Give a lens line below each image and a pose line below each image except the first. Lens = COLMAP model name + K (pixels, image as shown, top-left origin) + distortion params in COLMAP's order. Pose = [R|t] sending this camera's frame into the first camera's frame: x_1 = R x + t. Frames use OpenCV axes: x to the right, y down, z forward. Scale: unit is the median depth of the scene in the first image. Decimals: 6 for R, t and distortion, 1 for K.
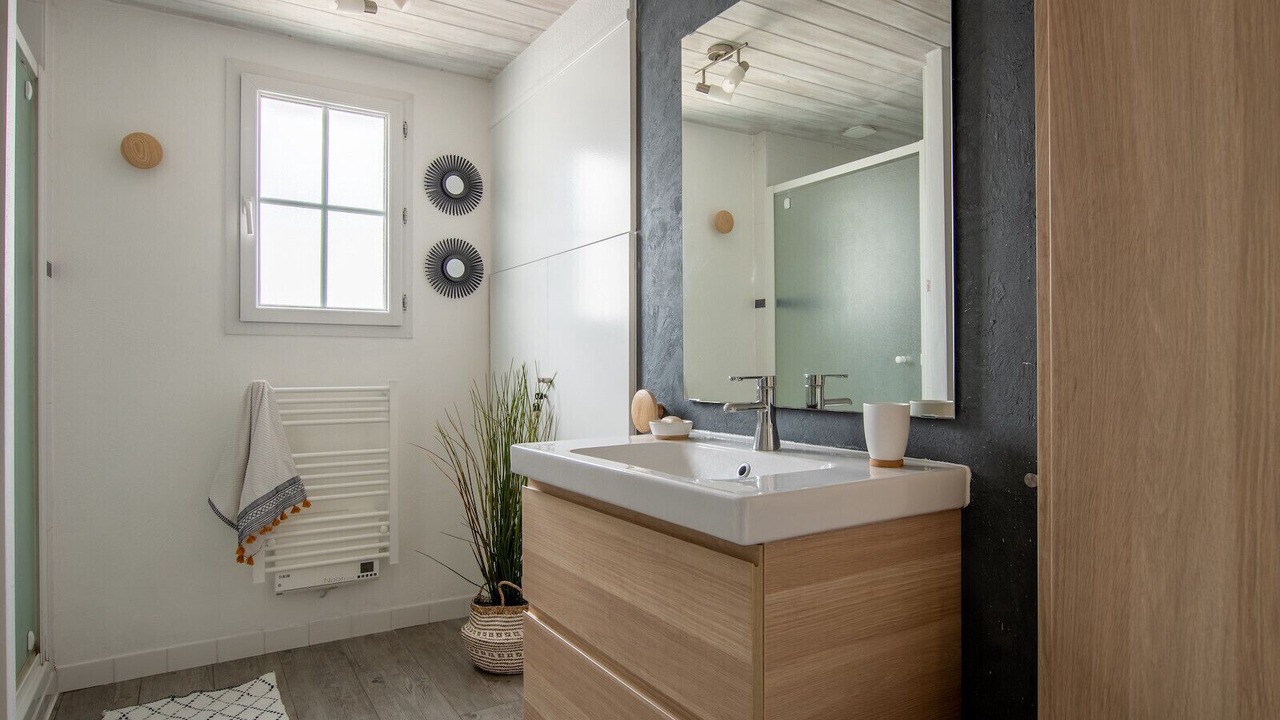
lens RADIAL K [[712.2, 0, 633.4], [0, 712.2, 356.8], [0, 0, 1]] dist [0.000151, 0.001617]
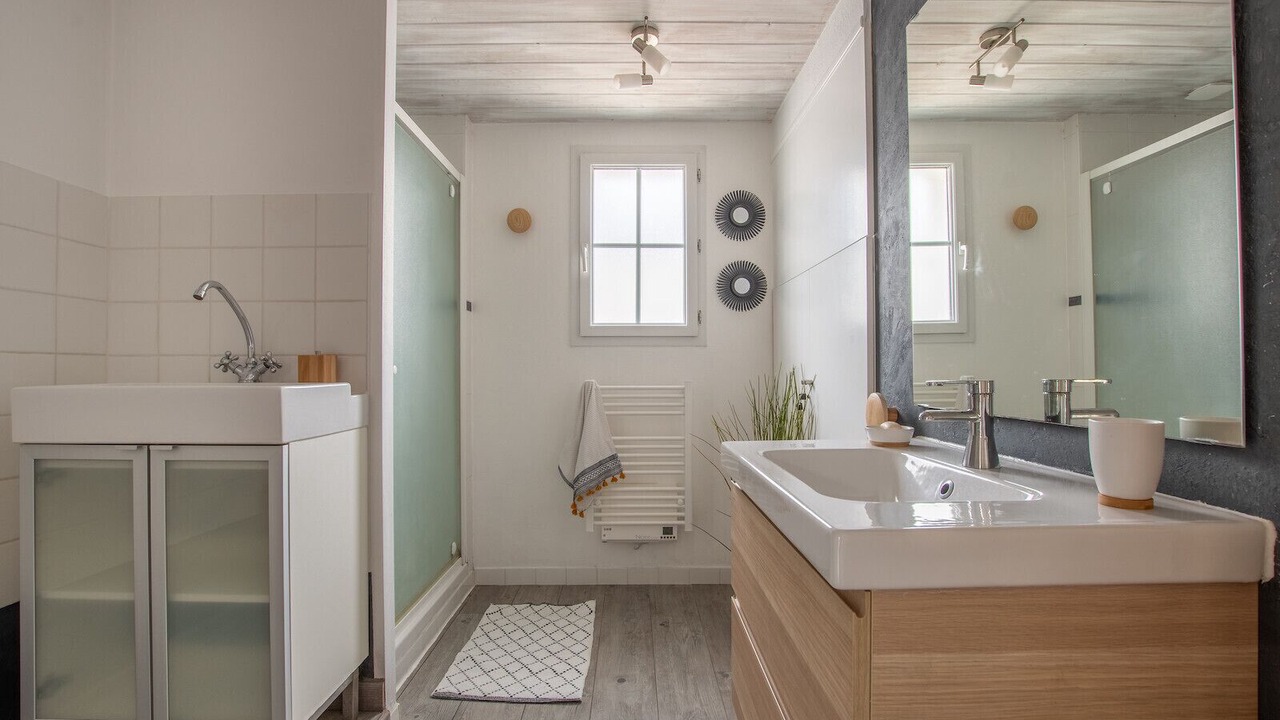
lens RADIAL K [[576.6, 0, 640.0], [0, 576.6, 360.0], [0, 0, 1]] dist [-0.025573, 0.004945]
pose [[0.857419, -0.009188, -0.514537, 0.111609], [0.007740, 0.999958, -0.004959, 0.001377], [0.514561, 0.000270, 0.857454, 0.119022]]
